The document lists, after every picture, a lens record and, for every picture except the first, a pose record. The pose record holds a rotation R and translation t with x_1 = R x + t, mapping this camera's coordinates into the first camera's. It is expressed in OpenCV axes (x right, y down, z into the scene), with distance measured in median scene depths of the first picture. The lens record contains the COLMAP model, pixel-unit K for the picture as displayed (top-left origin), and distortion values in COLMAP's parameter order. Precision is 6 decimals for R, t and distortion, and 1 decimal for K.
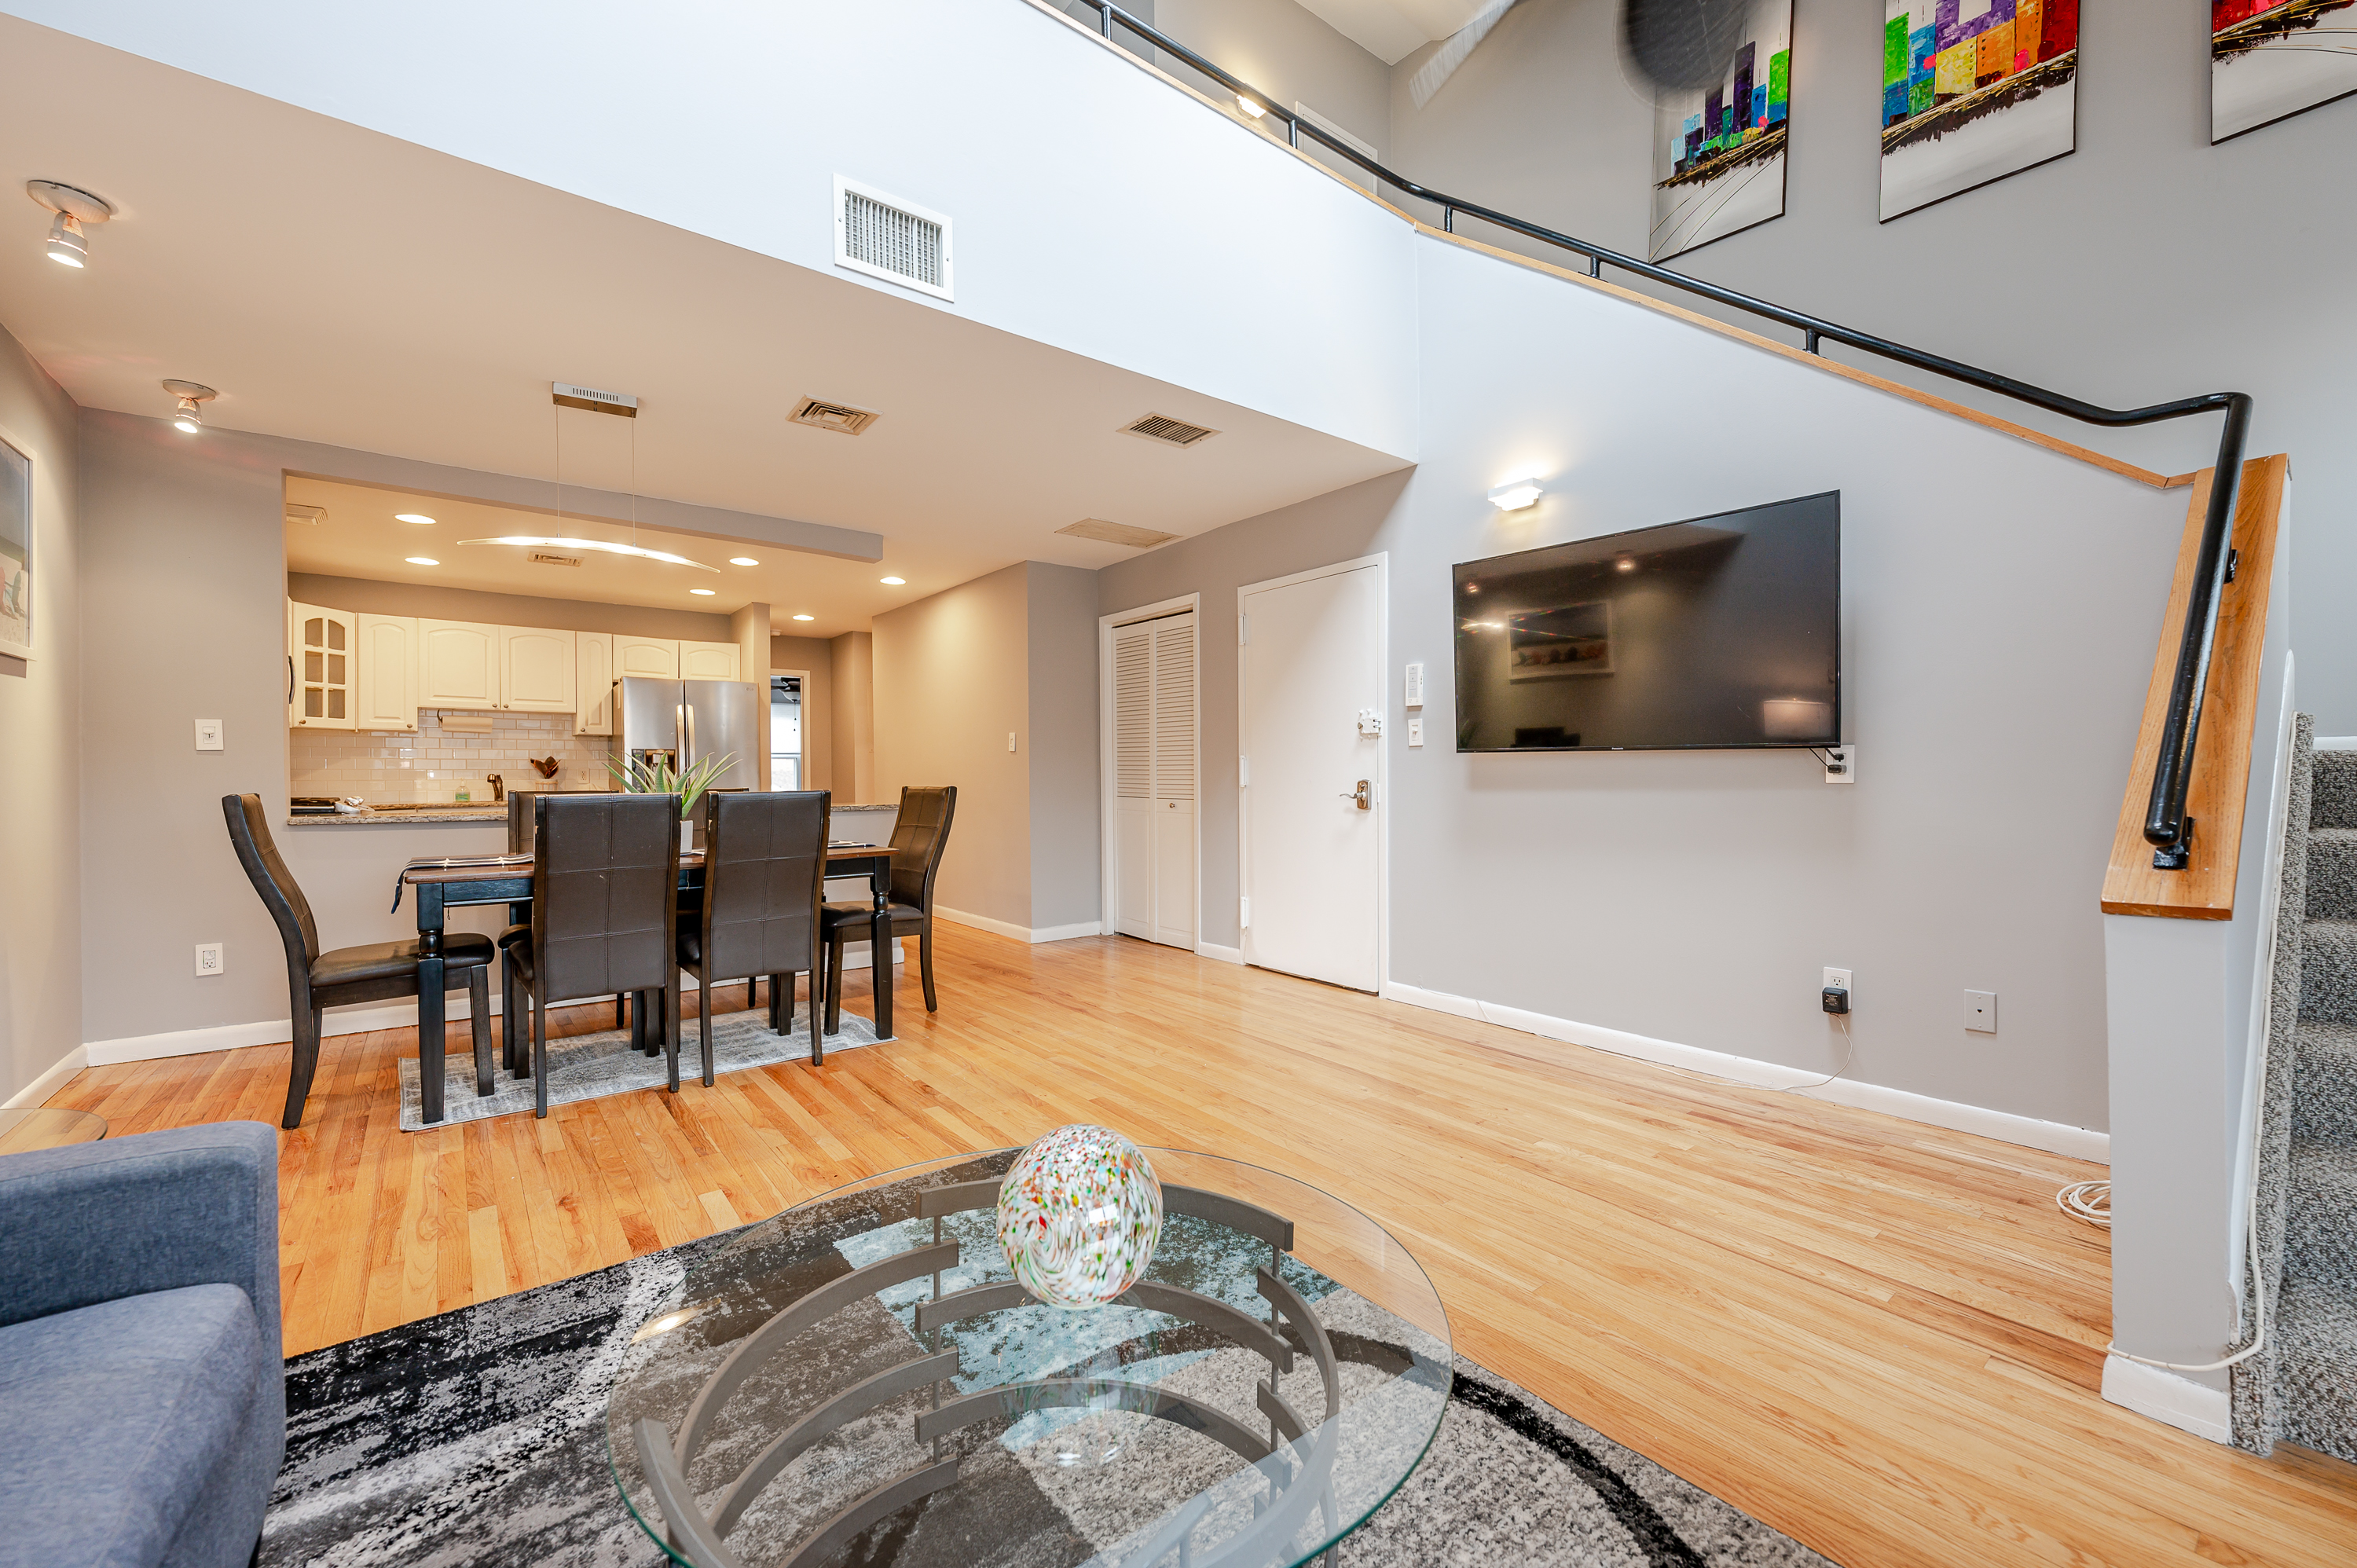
lens RADIAL K [[936.3, 0, 1174.0], [0, 936.3, 784.0], [0, 0, 1]] dist [-0.000682, 0.000515]
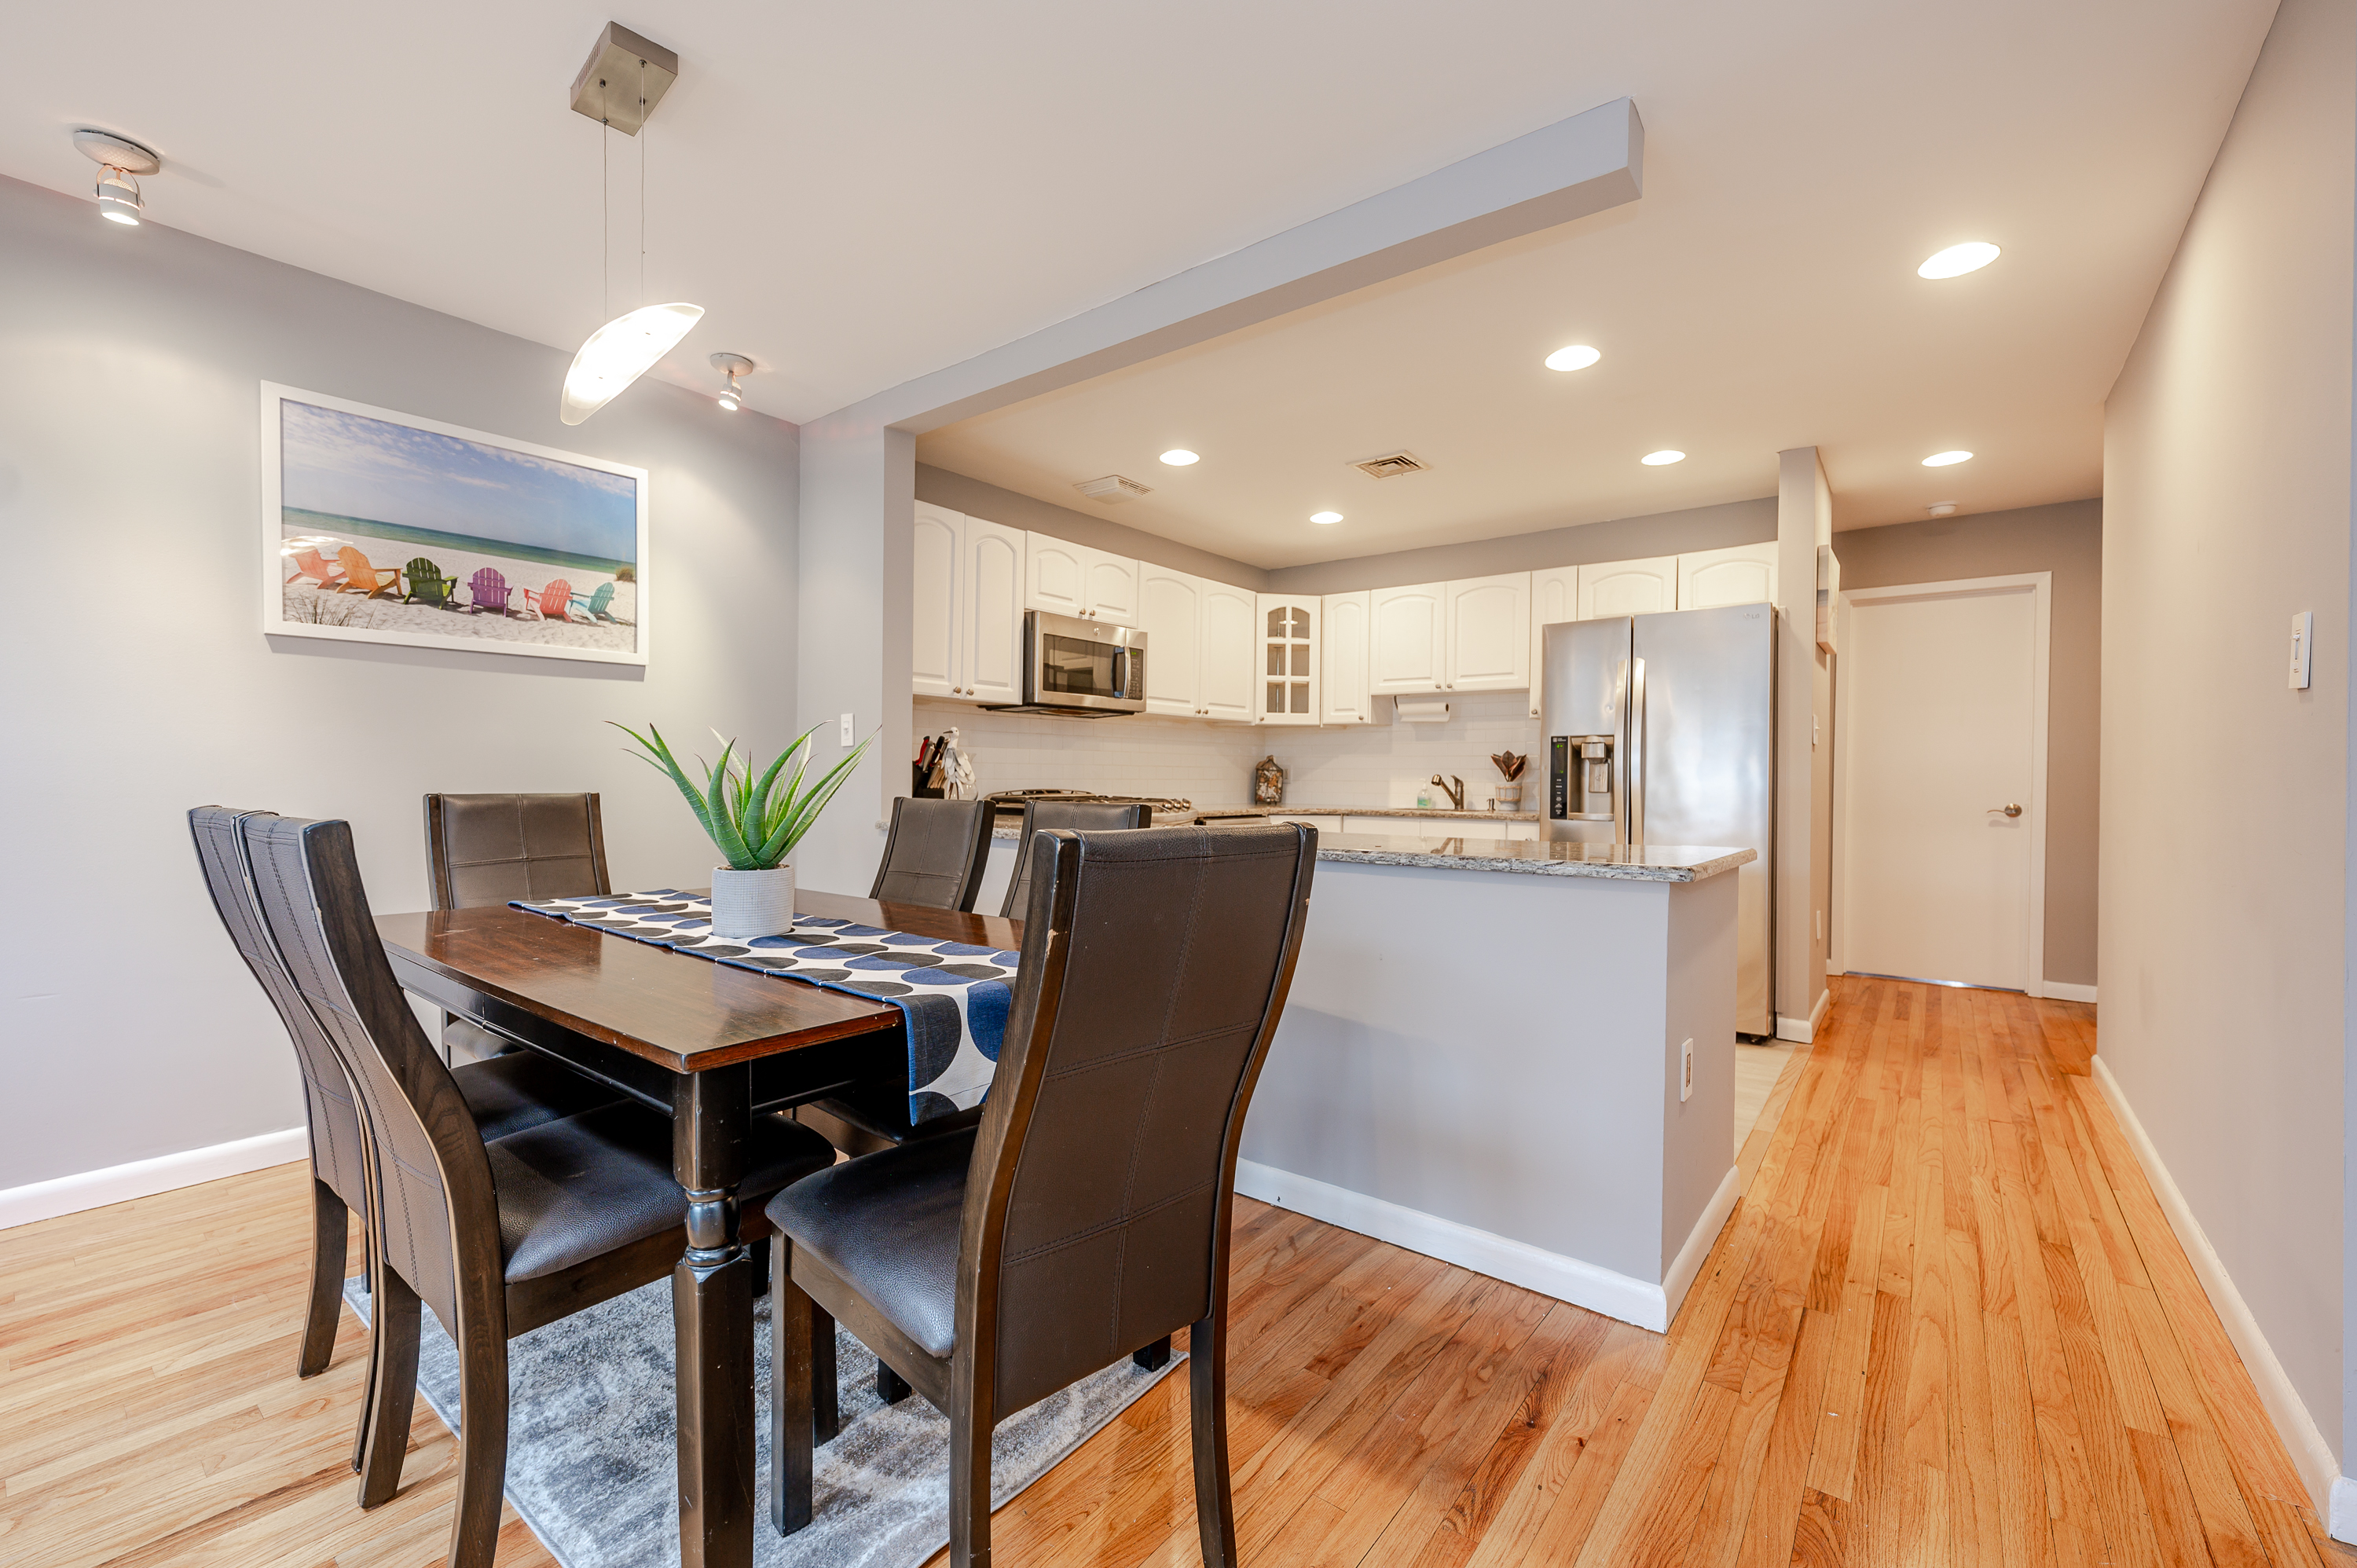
lens RADIAL K [[968.2, 0, 1171.9], [0, 968.2, 786.8], [0, 0, 1]] dist [-0.000061, 0.000039]
pose [[0.231730, 0.014896, -0.972666, 0.014002], [-0.015551, 0.999812, 0.011607, -0.014257], [0.972656, 0.012436, 0.231918, 1.349155]]
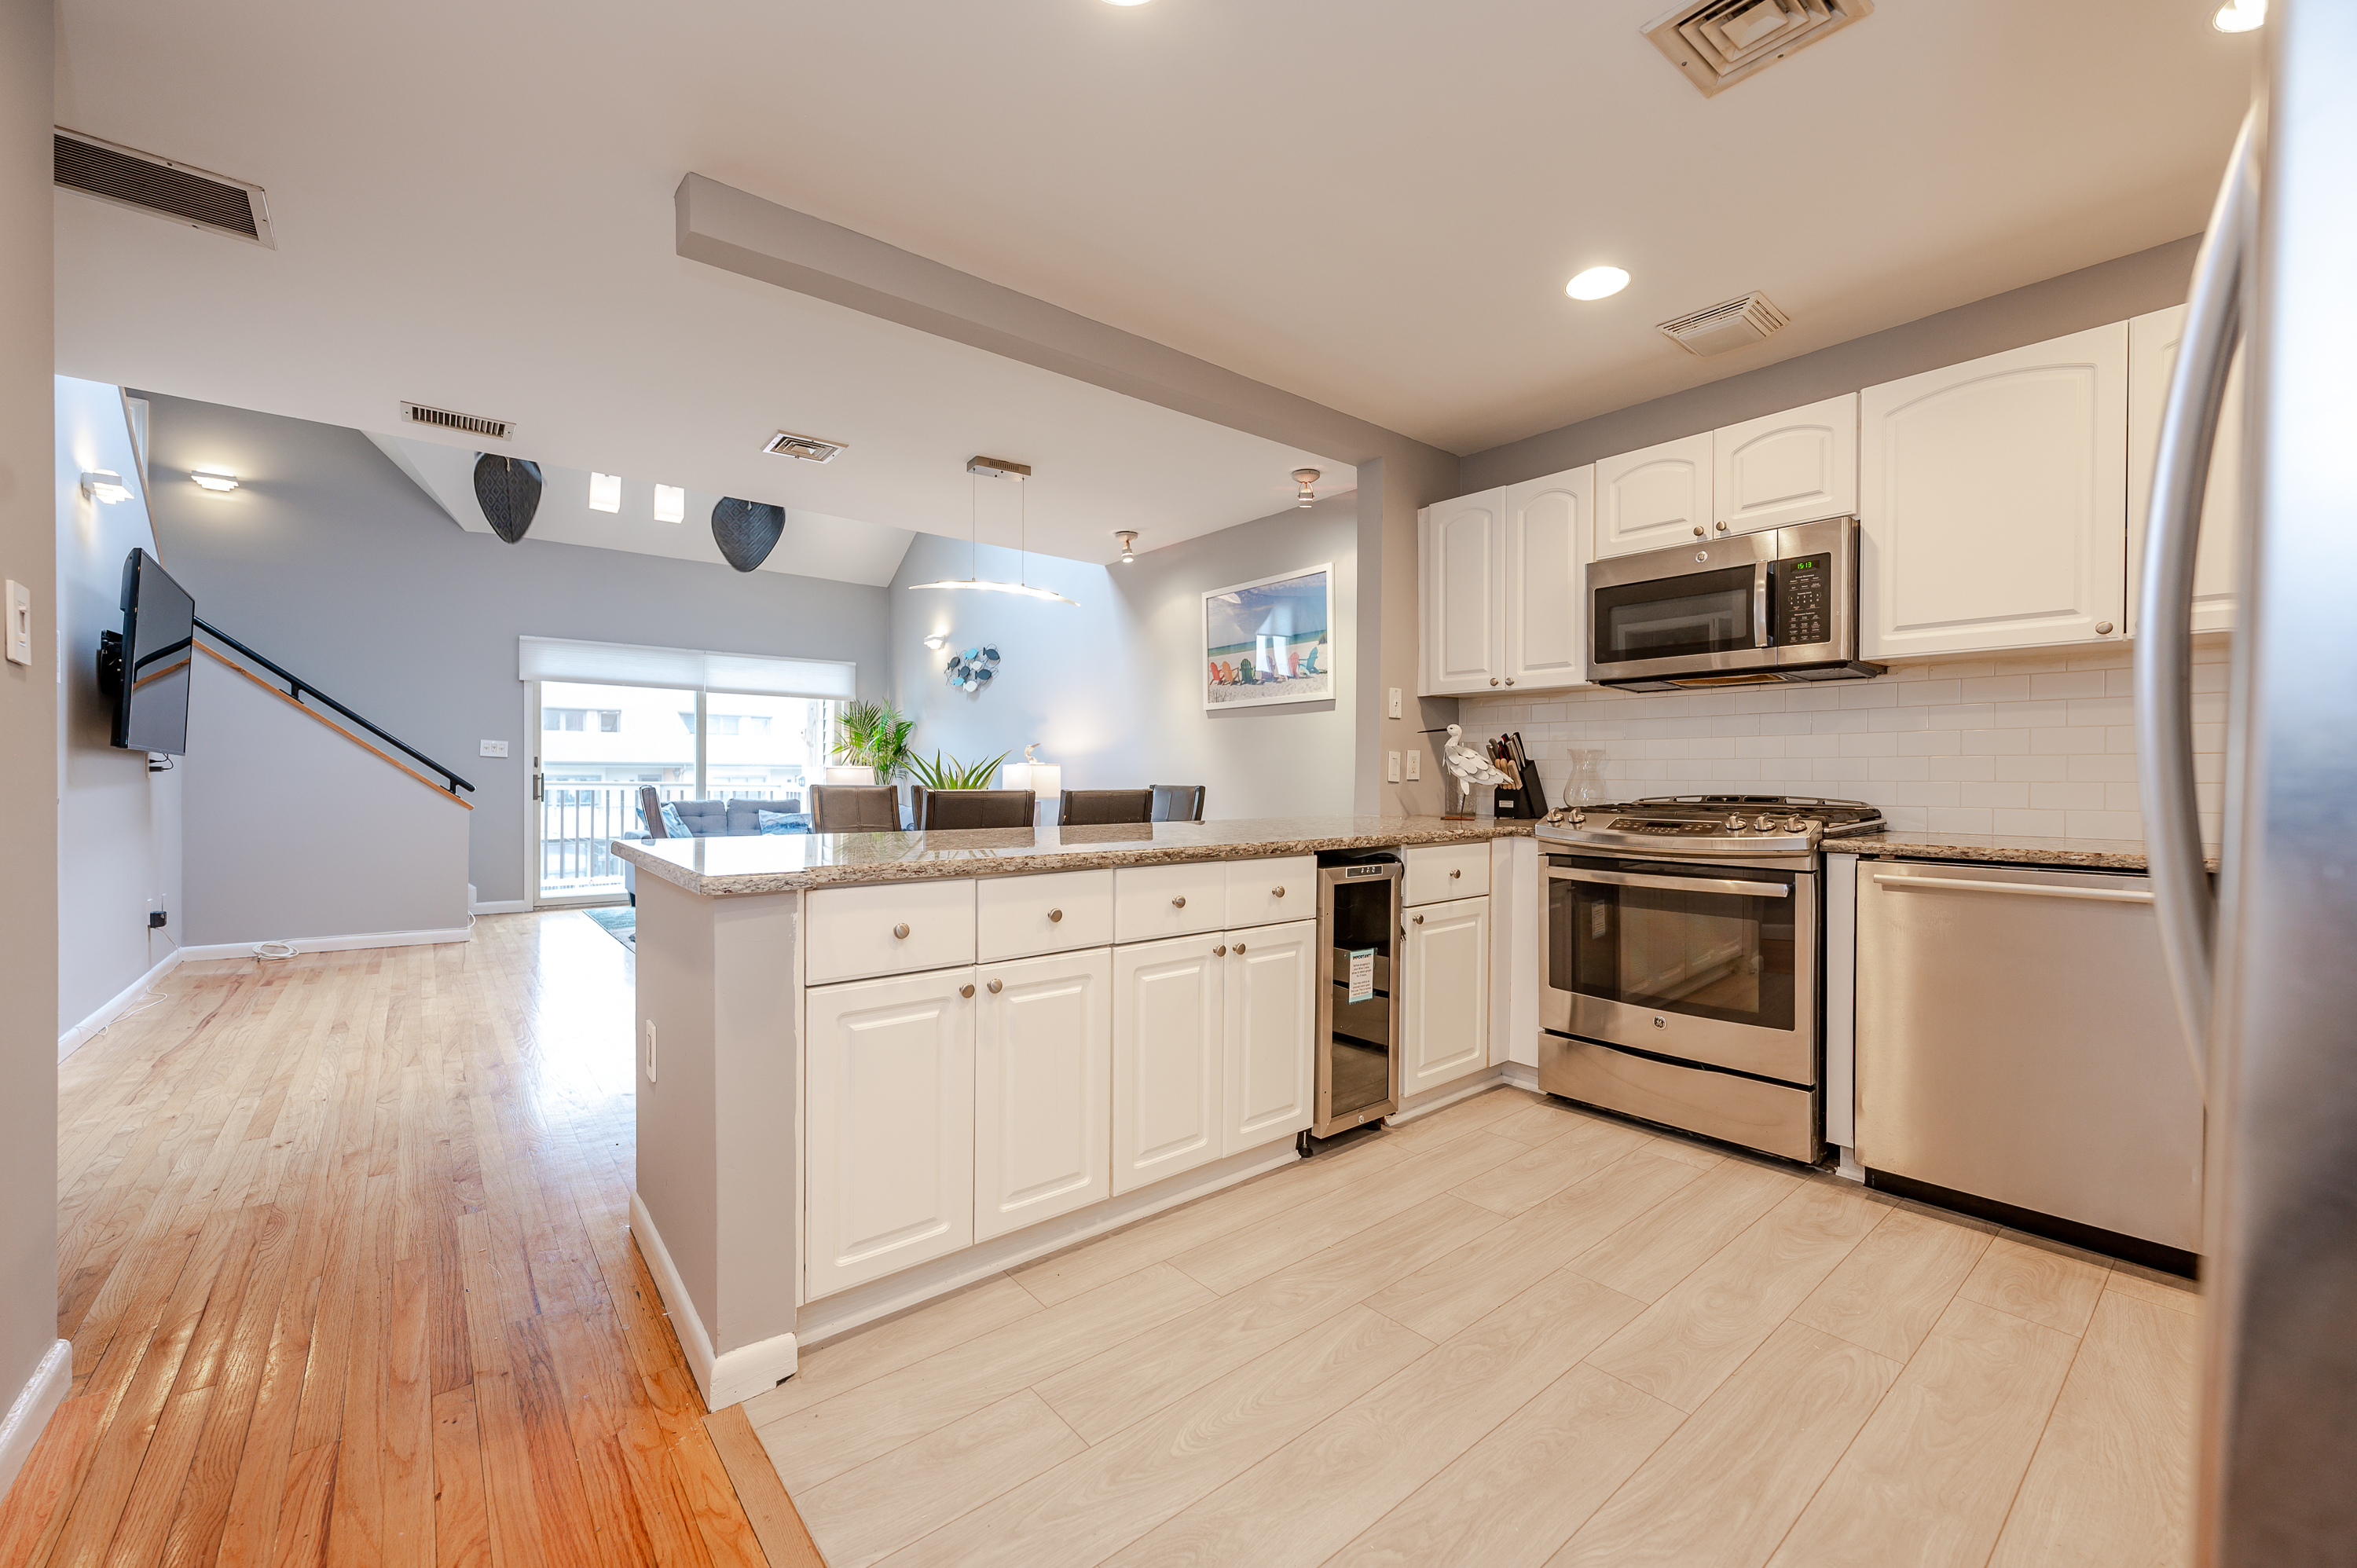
lens RADIAL K [[936.3, 0, 1180.2], [0, 936.3, 785.8], [0, 0, 1]] dist [-0.000682, 0.000515]
pose [[-0.999797, -0.000457, -0.020158, -0.948363], [-0.000842, 0.999818, 0.019074, -0.018952], [0.020146, 0.019087, -0.999615, 2.565841]]
